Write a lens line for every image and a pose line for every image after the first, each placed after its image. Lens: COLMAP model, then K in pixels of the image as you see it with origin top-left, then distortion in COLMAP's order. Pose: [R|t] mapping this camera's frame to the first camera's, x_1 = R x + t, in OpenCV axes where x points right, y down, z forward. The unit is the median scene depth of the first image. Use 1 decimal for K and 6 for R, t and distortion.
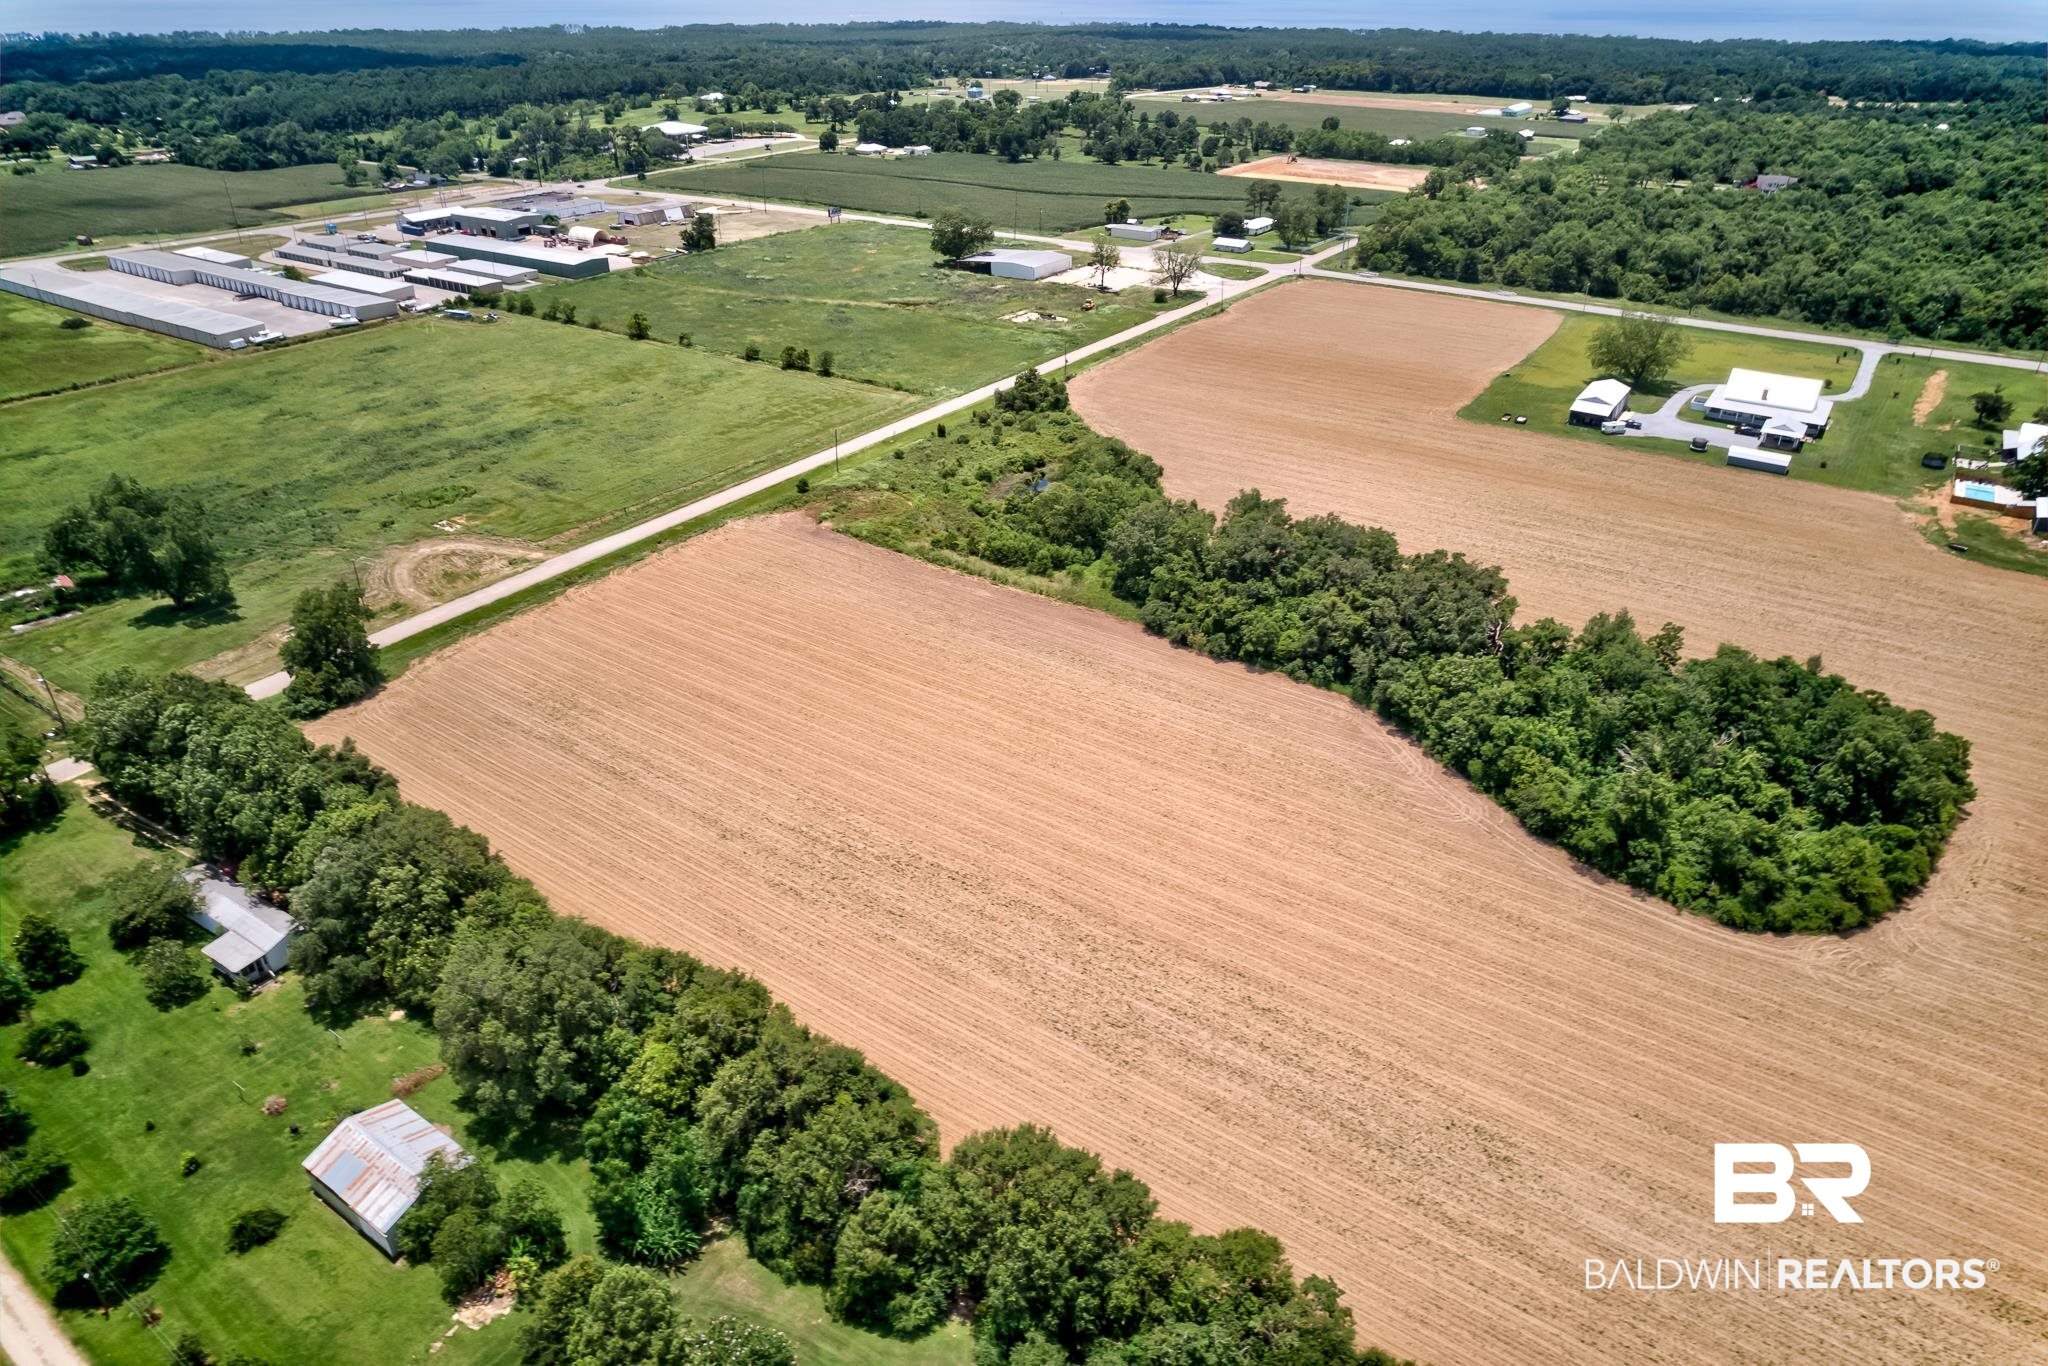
lens RADIAL K [[1315.4, 0, 1033.9], [0, 1315.4, 661.7], [0, 0, 1]] dist [-0.080007, 0.076161]
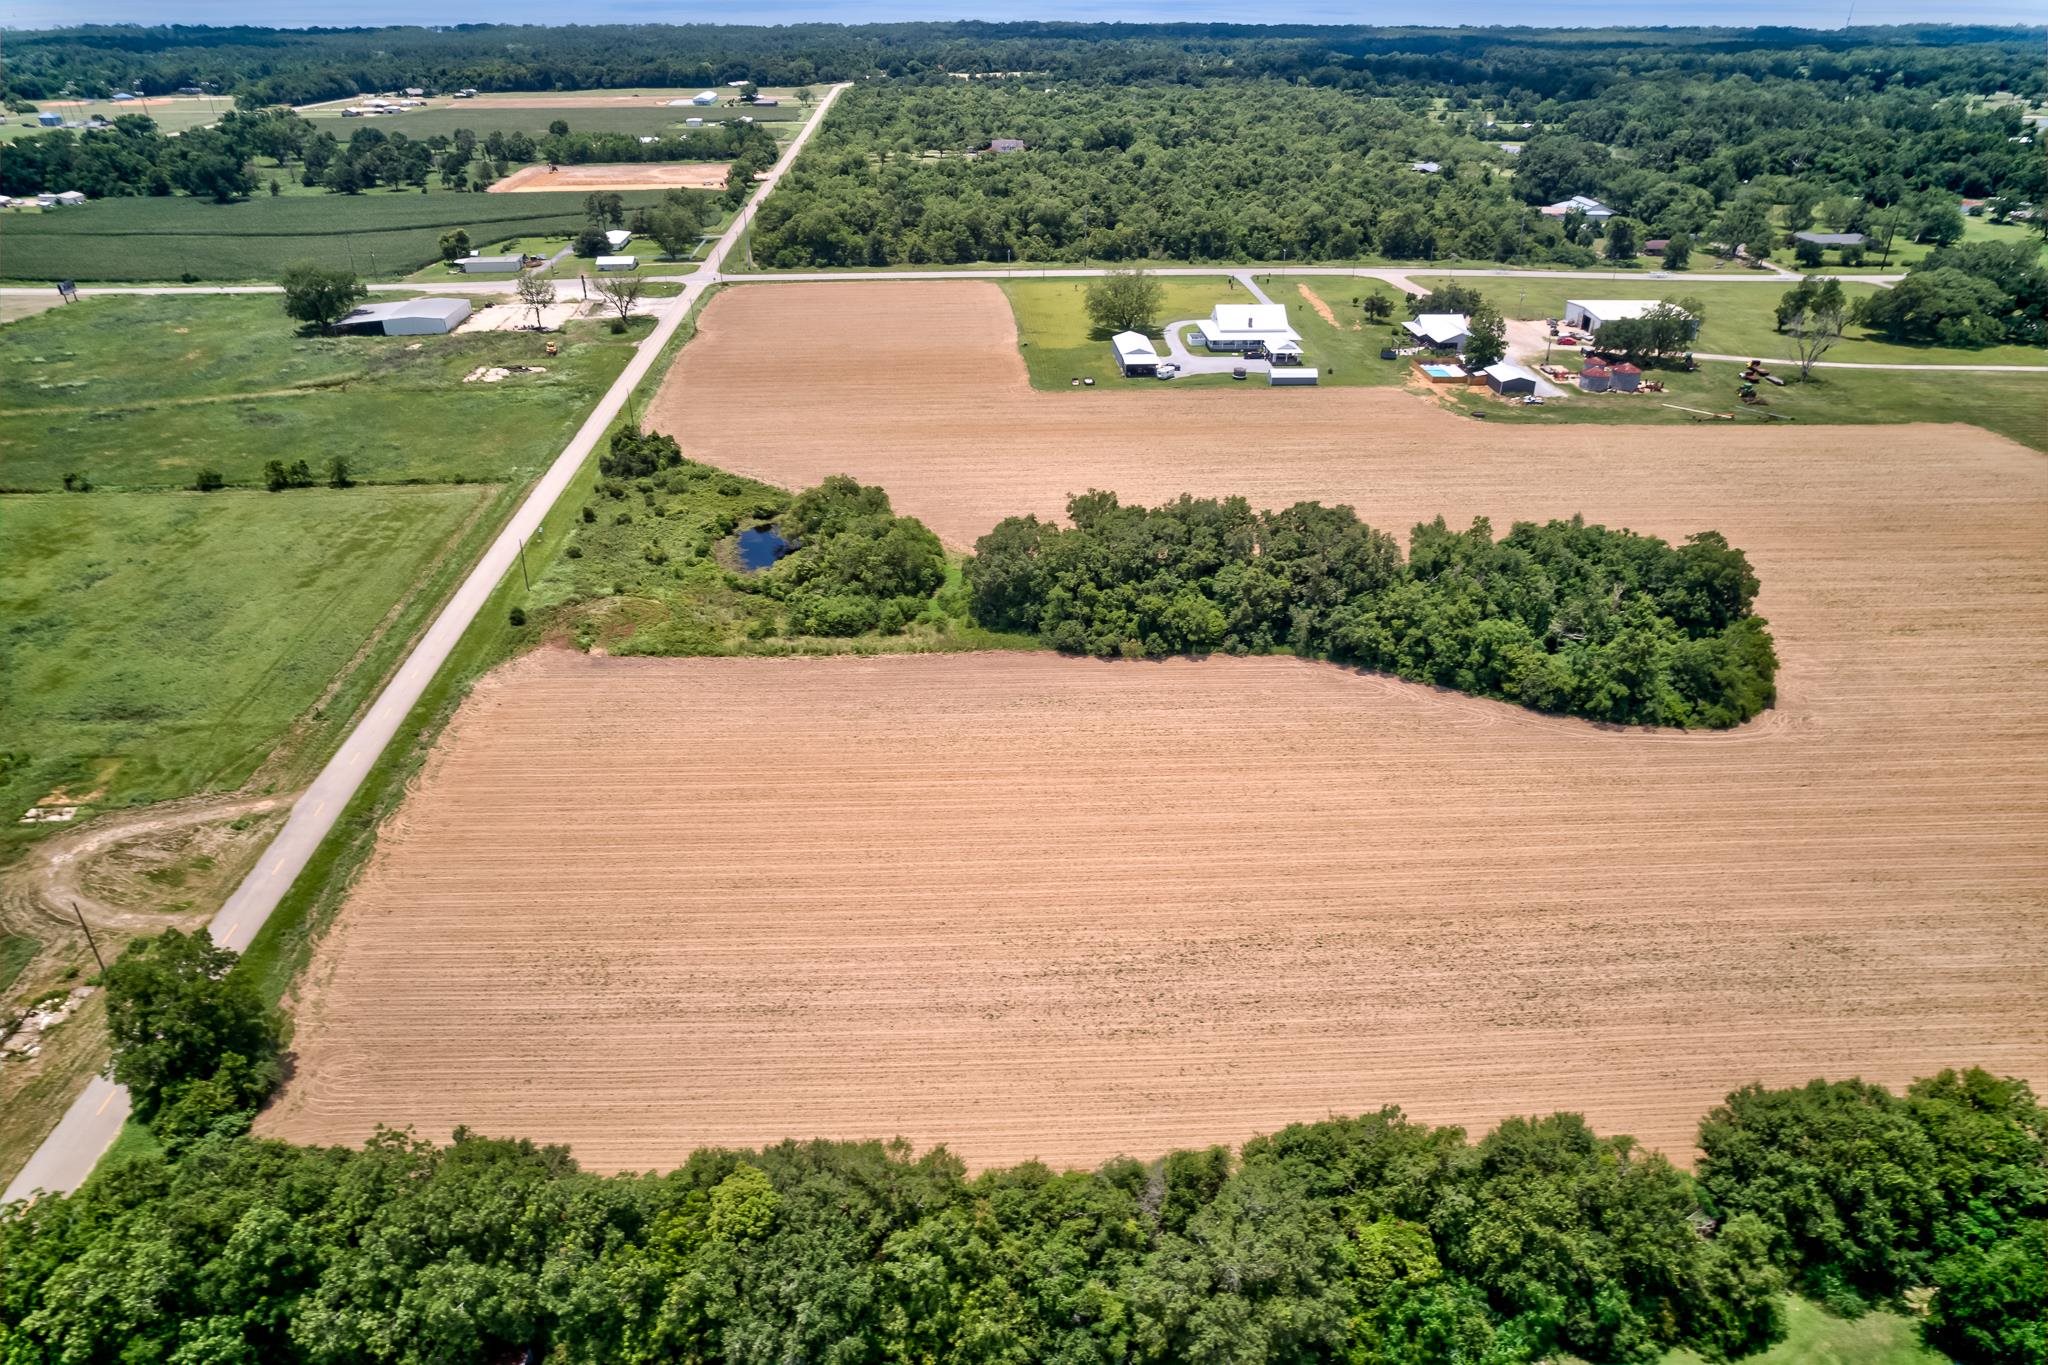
lens RADIAL K [[1315.4, 0, 1033.9], [0, 1315.4, 661.2], [0, 0, 1]] dist [-0.080007, 0.076161]
pose [[0.792832, -0.287402, 0.537417, -0.335402], [0.284783, 0.954336, 0.090234, -0.083505], [-0.538810, 0.081506, 0.838475, 0.152163]]
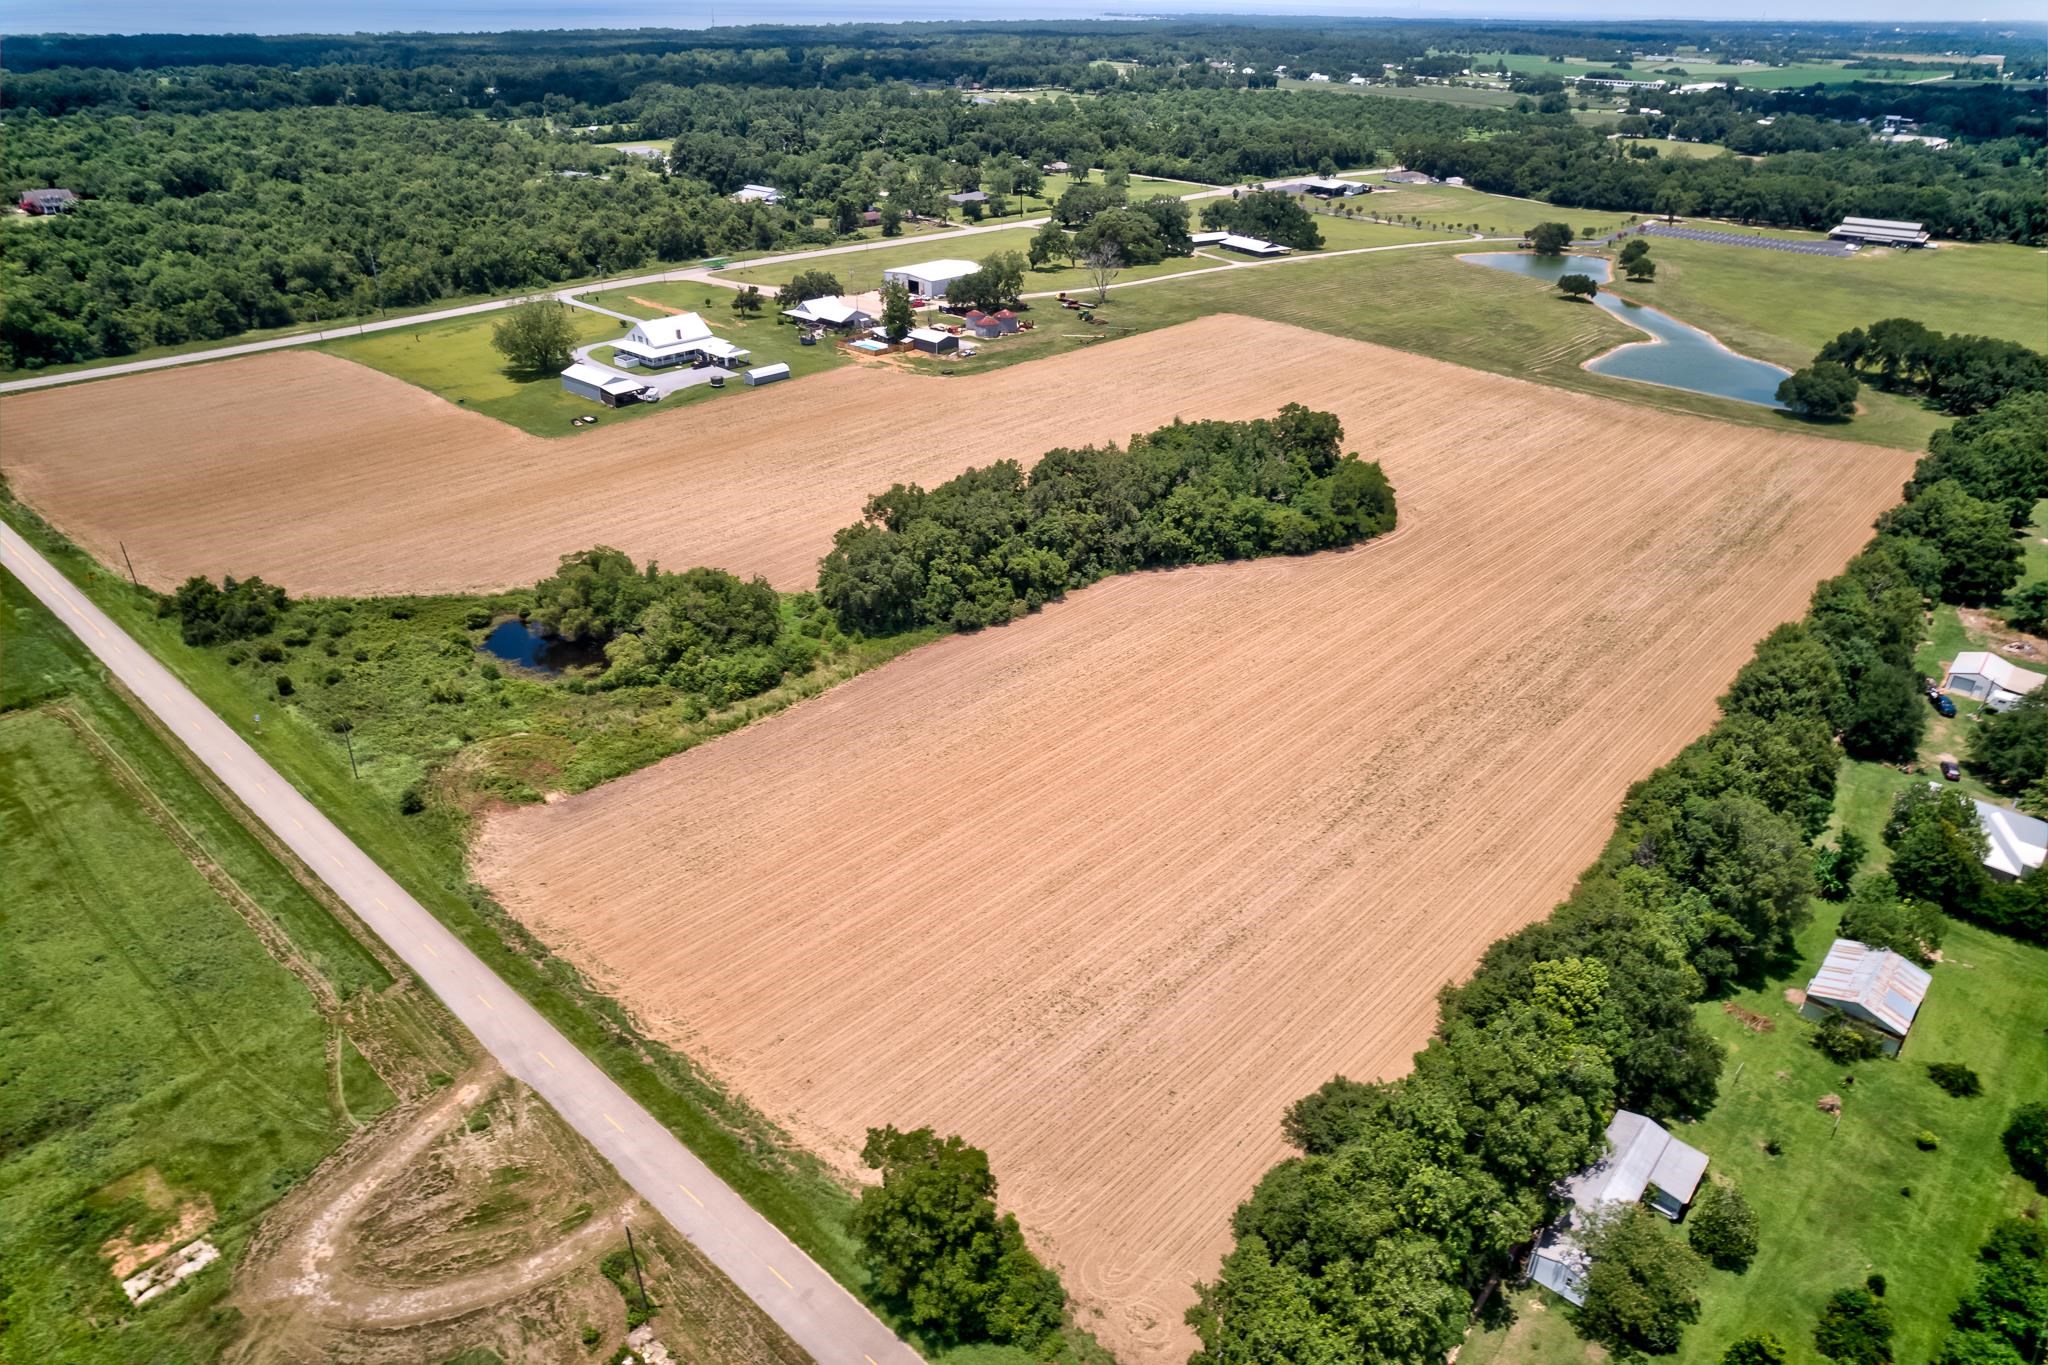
lens RADIAL K [[1315.4, 0, 1033.9], [0, 1315.4, 661.2], [0, 0, 1]] dist [-0.080007, 0.076161]
pose [[0.145243, -0.458347, 0.876826, -0.605322], [0.451004, 0.819465, 0.353655, -0.256115], [-0.880625, 0.344086, 0.325738, 0.467712]]
